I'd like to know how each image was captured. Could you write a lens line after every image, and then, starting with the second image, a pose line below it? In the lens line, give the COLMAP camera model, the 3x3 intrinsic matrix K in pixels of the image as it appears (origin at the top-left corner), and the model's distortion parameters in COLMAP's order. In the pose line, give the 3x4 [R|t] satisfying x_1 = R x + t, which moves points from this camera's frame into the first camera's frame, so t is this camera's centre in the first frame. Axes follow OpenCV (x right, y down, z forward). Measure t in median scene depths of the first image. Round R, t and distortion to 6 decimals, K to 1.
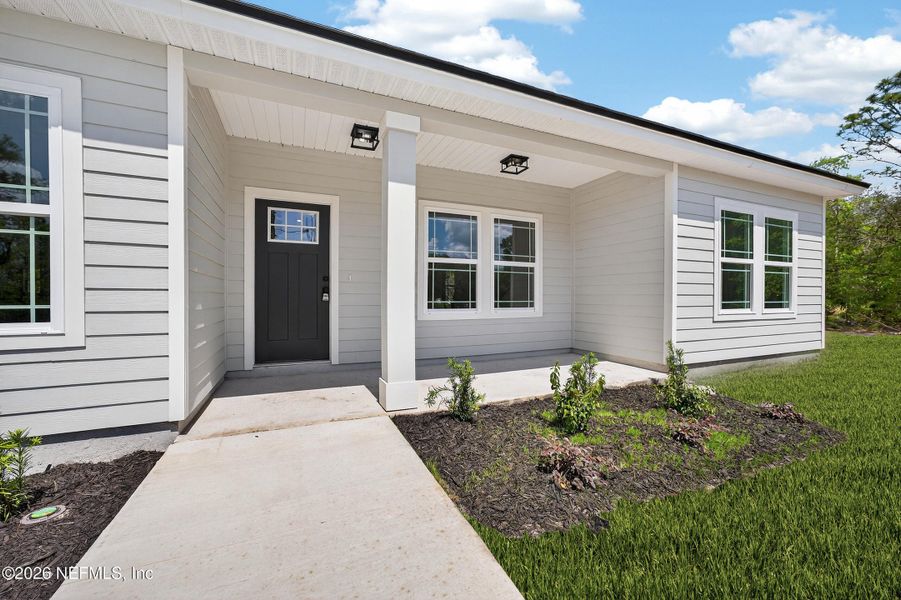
lens RADIAL K [[366.9, 0, 447.3], [0, 366.9, 300.1], [0, 0, 1]] dist [-0.000968, 0.000259]
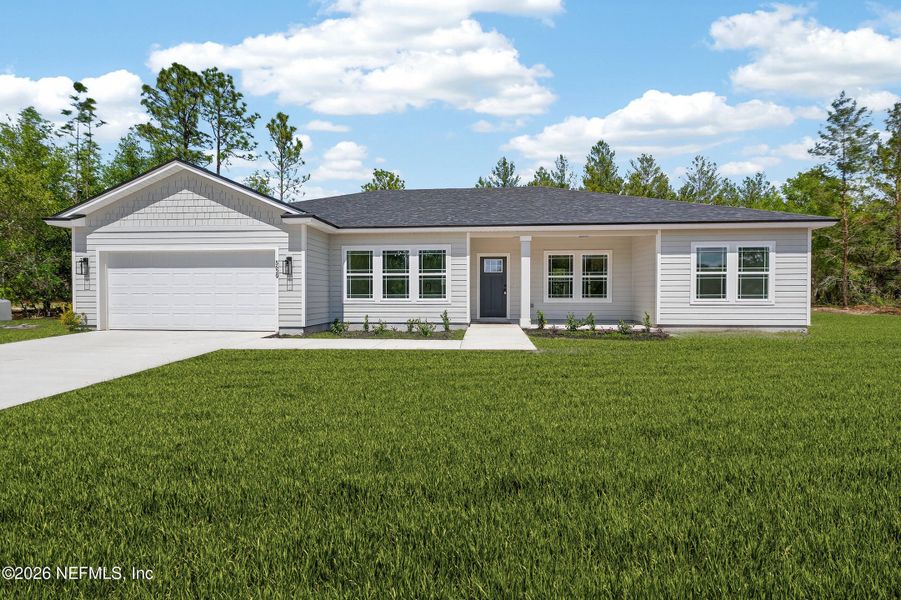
lens RADIAL K [[368.0, 0, 453.9], [0, 368.0, 299.6], [0, 0, 1]] dist [-0.000180, -0.000400]
pose [[0.885334, 0.005342, -0.464925, 0.514094], [-0.001165, 0.999956, 0.009271, 0.014724], [0.464955, -0.007667, 0.885301, -1.353266]]
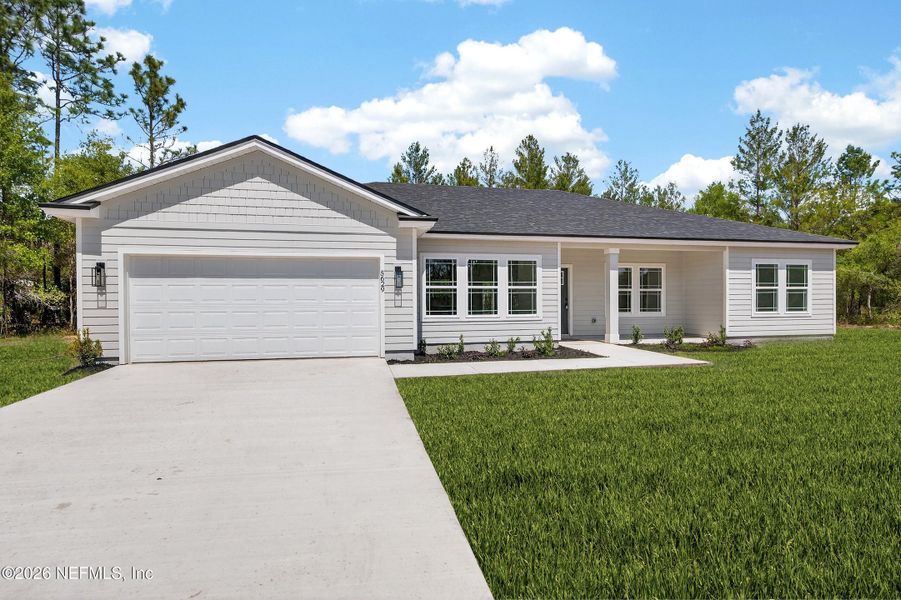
lens RADIAL K [[459.3, 0, 453.6], [0, 459.3, 306.3], [0, 0, 1]] dist [-0.003555, 0.000259]
pose [[0.980190, -0.009061, -0.197850, -0.431425], [0.007814, 0.999944, -0.007081, 0.001320], [0.197904, 0.005395, 0.980207, -1.917173]]
